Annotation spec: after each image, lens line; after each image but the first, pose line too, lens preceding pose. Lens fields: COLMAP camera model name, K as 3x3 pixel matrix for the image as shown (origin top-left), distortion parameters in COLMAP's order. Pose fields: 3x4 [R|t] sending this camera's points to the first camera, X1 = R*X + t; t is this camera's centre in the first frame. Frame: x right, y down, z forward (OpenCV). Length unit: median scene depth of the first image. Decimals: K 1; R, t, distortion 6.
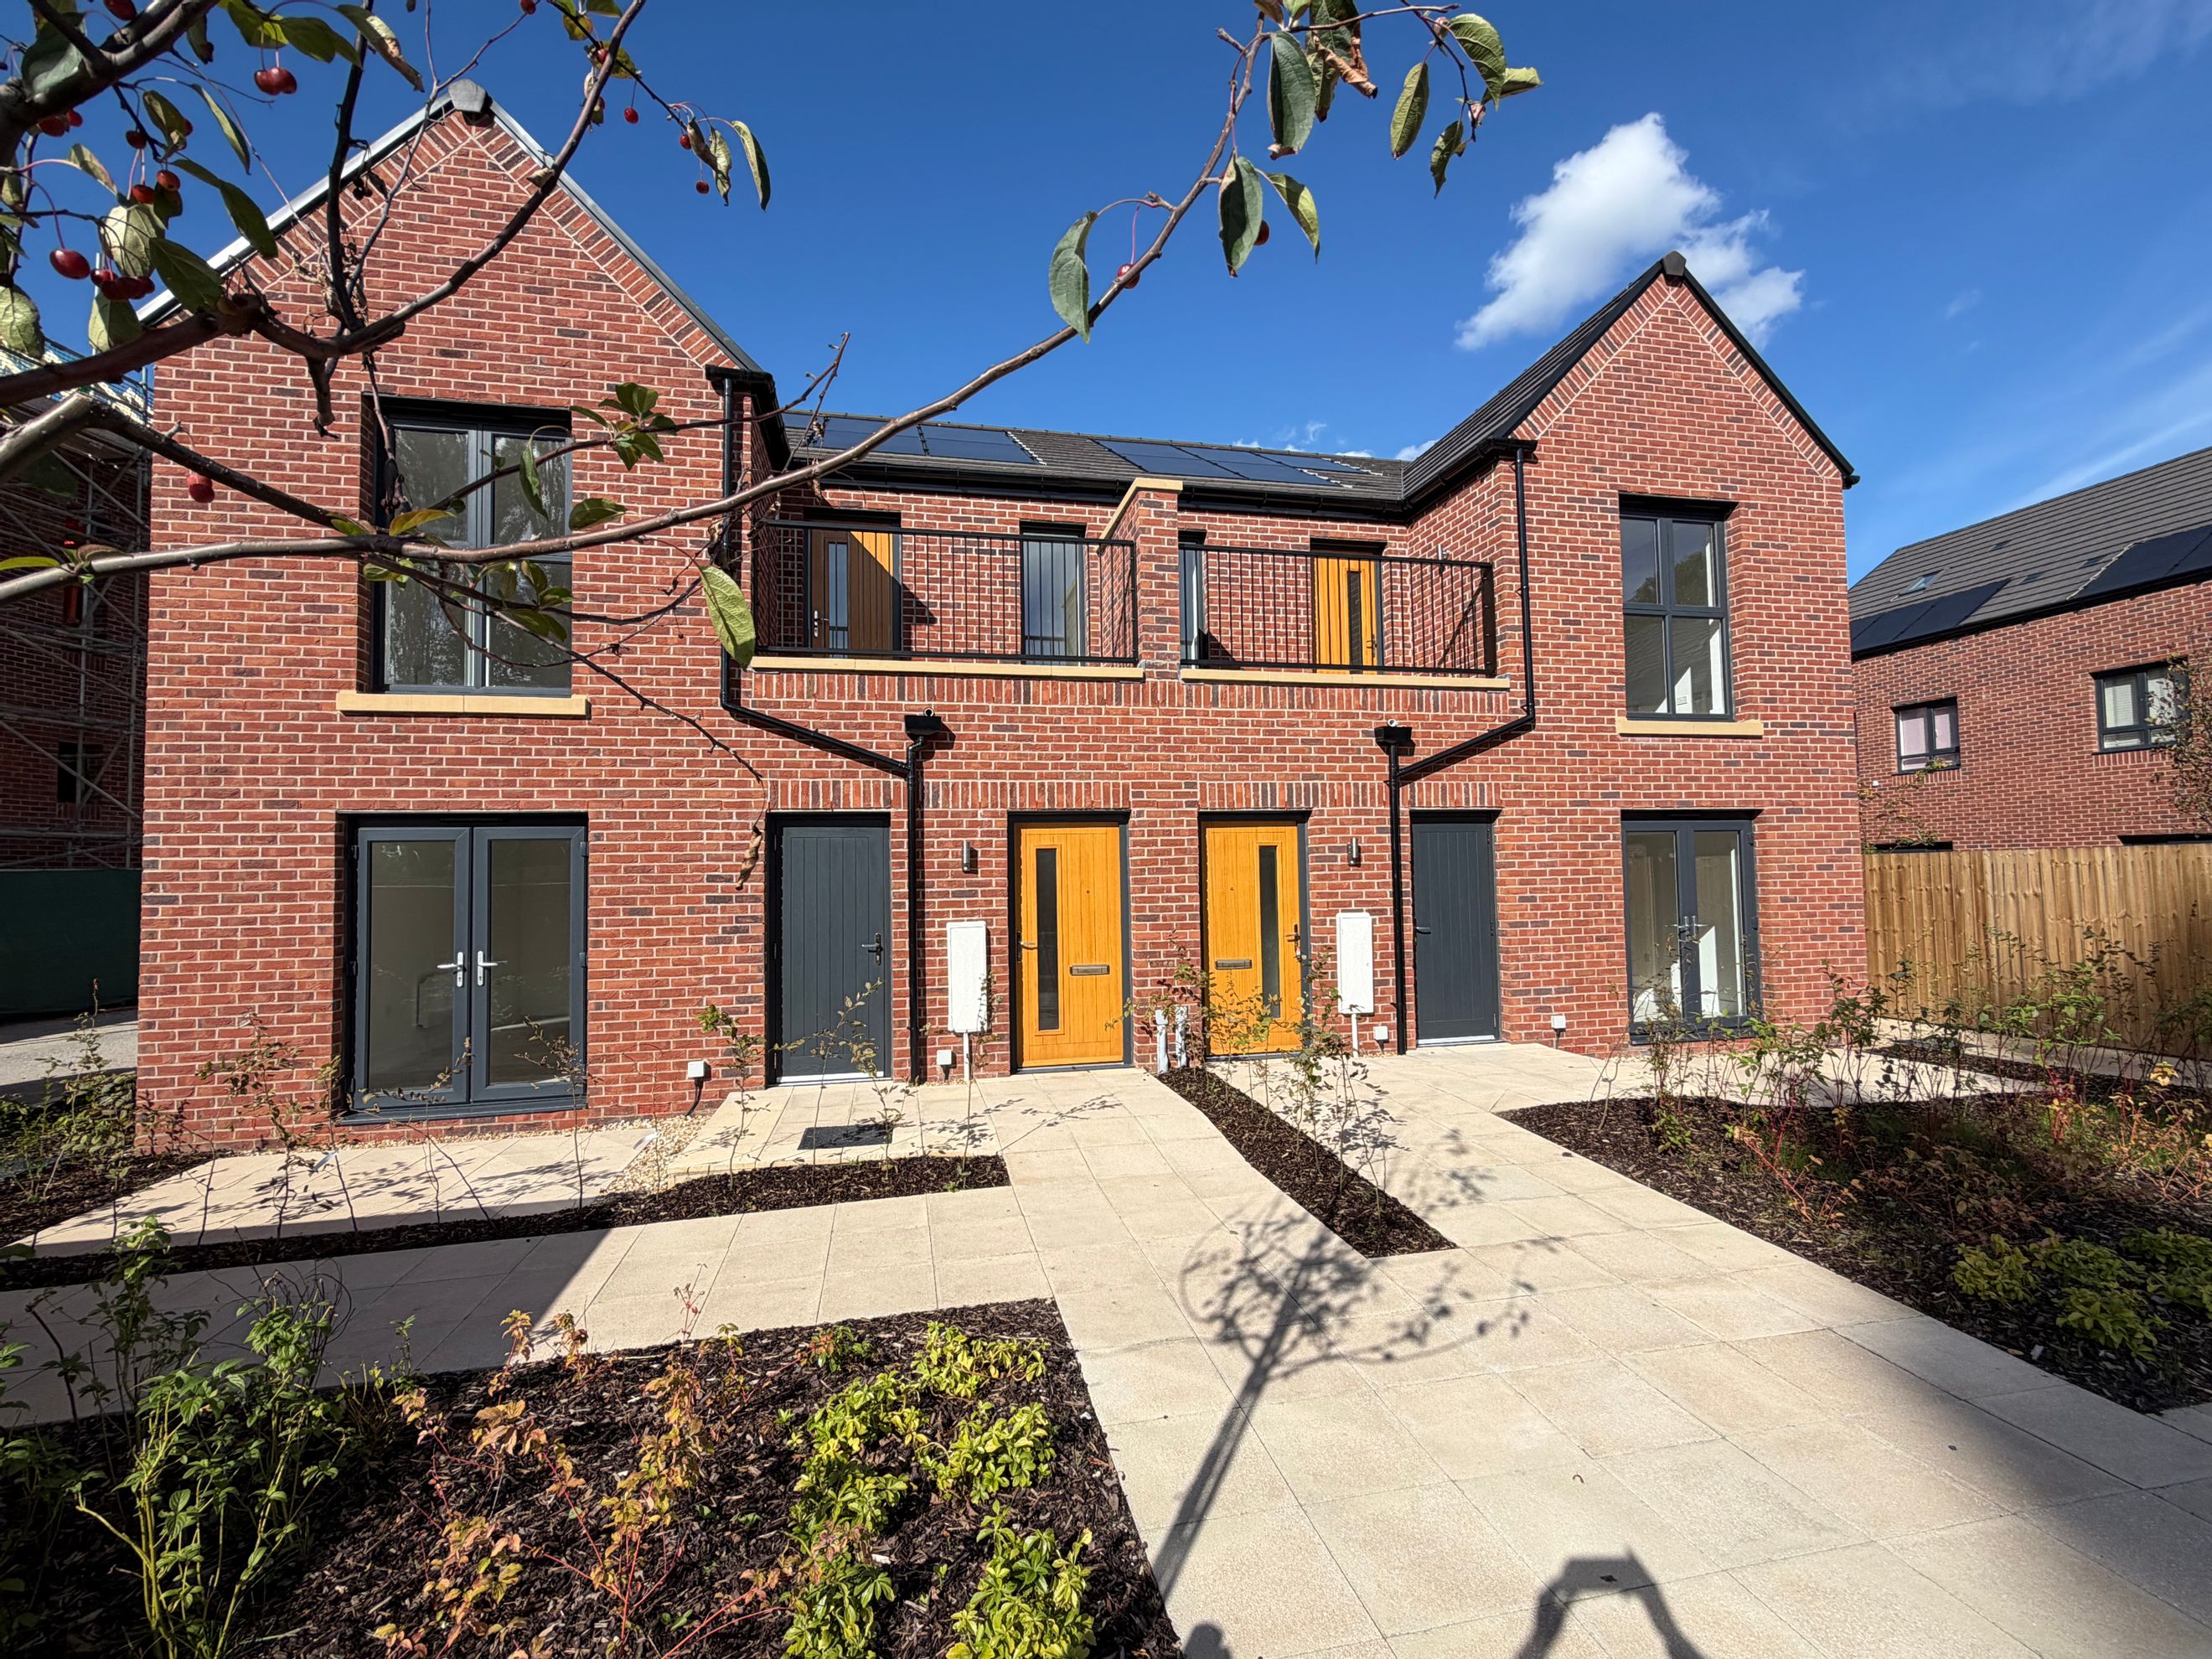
lens RADIAL K [[966.2, 0, 1108.4], [0, 966.2, 828.2], [0, 0, 1]] dist [0.001197, -0.000621]
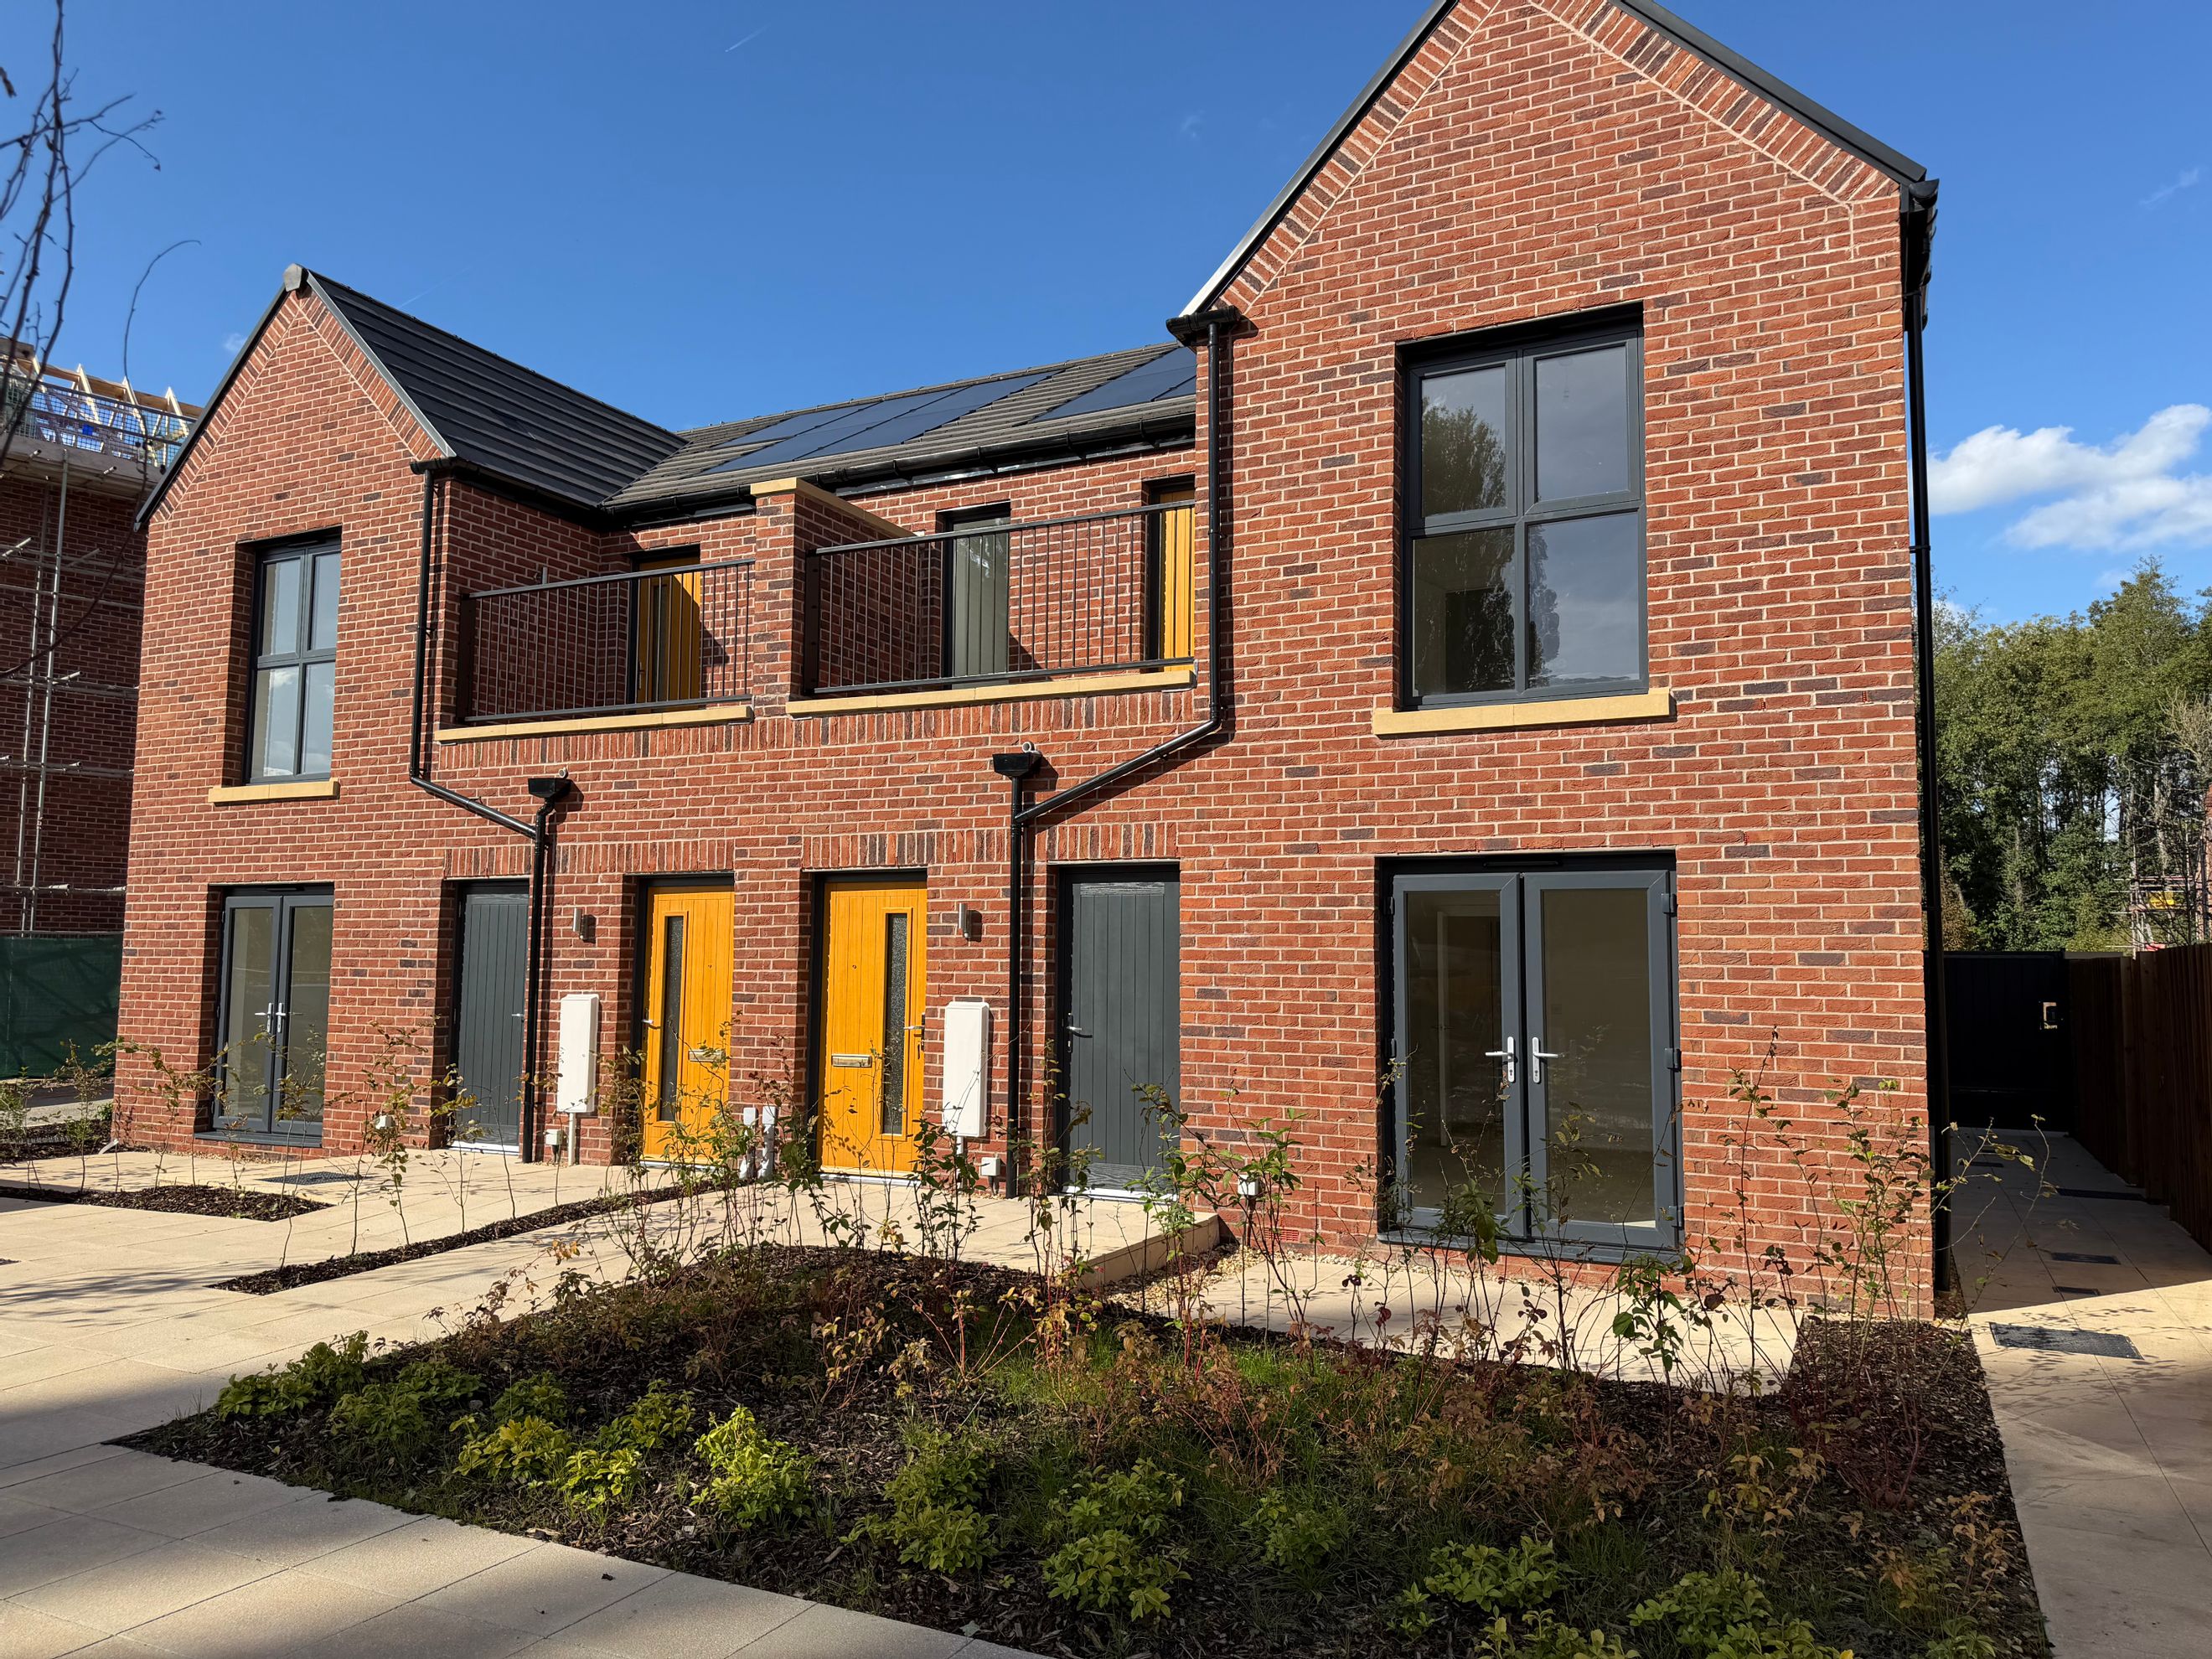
lens RADIAL K [[1538.7, 0, 1113.6], [0, 1538.7, 838.0], [0, 0, 1]] dist [0.150548, -0.269397]
pose [[0.780122, -0.028528, -0.624977, 1.114155], [0.006601, 0.999280, -0.037374, 0.005120], [0.625593, 0.025030, 0.779748, 0.127166]]
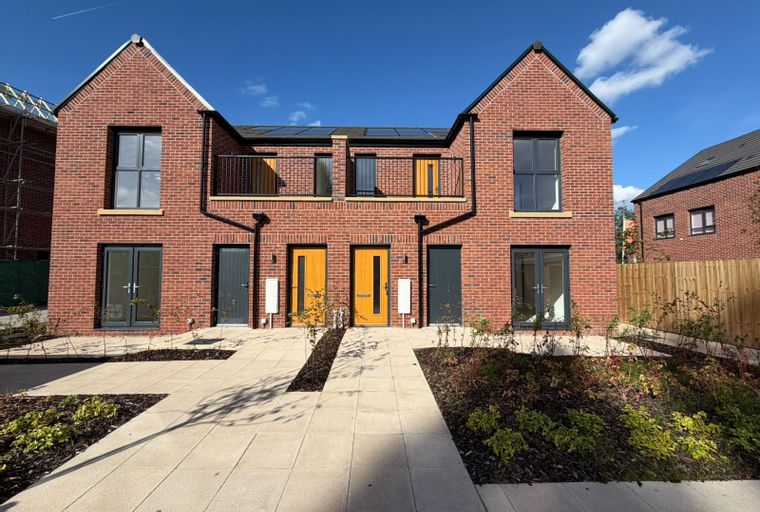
lens RADIAL K [[302.8, 0, 380.0], [0, 302.8, 256.0], [0, 0, 1]] dist [0.000378, -0.000109]
pose [[0.980847, 0.008541, -0.194592, 0.363188], [-0.009175, 0.999955, -0.002352, 0.020592], [0.194563, 0.004092, 0.980881, 0.085680]]
